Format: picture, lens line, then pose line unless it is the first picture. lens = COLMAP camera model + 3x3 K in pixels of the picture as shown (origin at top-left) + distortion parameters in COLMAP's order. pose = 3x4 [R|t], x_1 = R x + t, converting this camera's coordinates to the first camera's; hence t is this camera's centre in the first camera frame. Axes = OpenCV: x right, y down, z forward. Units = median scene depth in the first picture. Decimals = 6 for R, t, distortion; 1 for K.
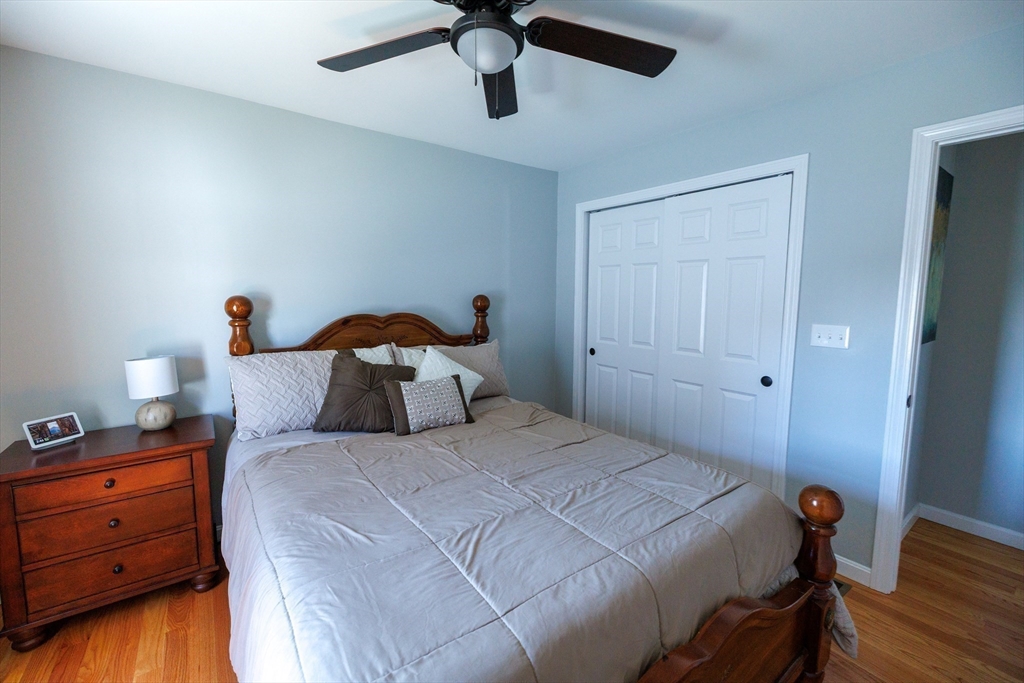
lens RADIAL K [[427.0, 0, 509.3], [0, 427.0, 336.1], [0, 0, 1]] dist [0.000355, 0.000010]
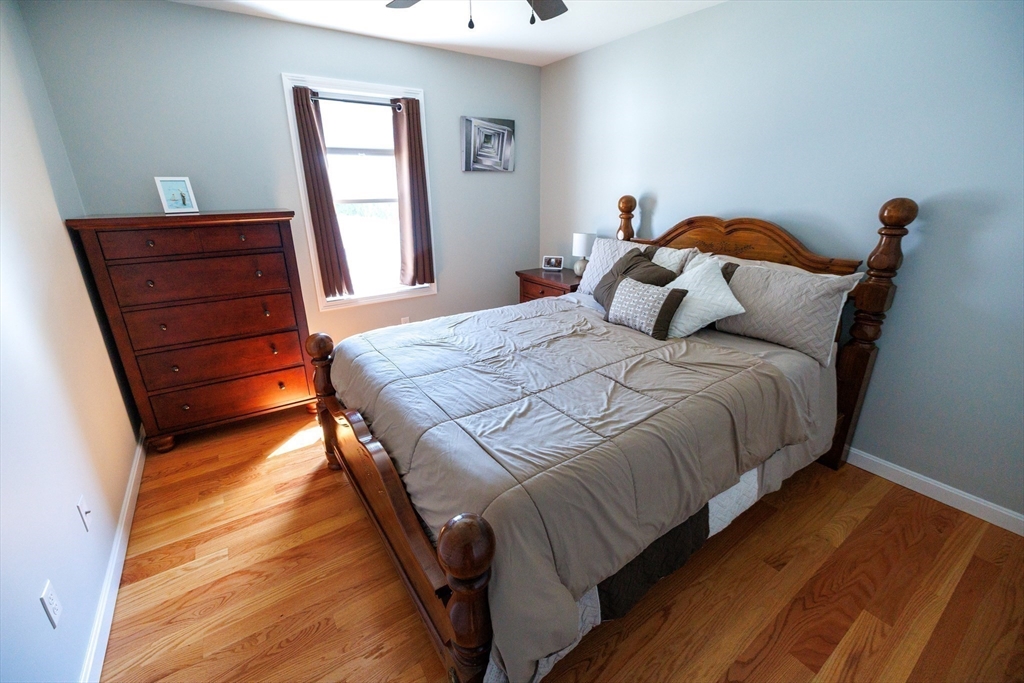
lens RADIAL K [[427.0, 0, 509.3], [0, 427.0, 336.1], [0, 0, 1]] dist [0.000355, 0.000010]
pose [[-0.036461, 0.317398, -0.947591, 0.787909], [-0.108909, 0.941312, 0.319485, -0.063832], [0.993383, 0.114850, 0.000246, 0.669680]]
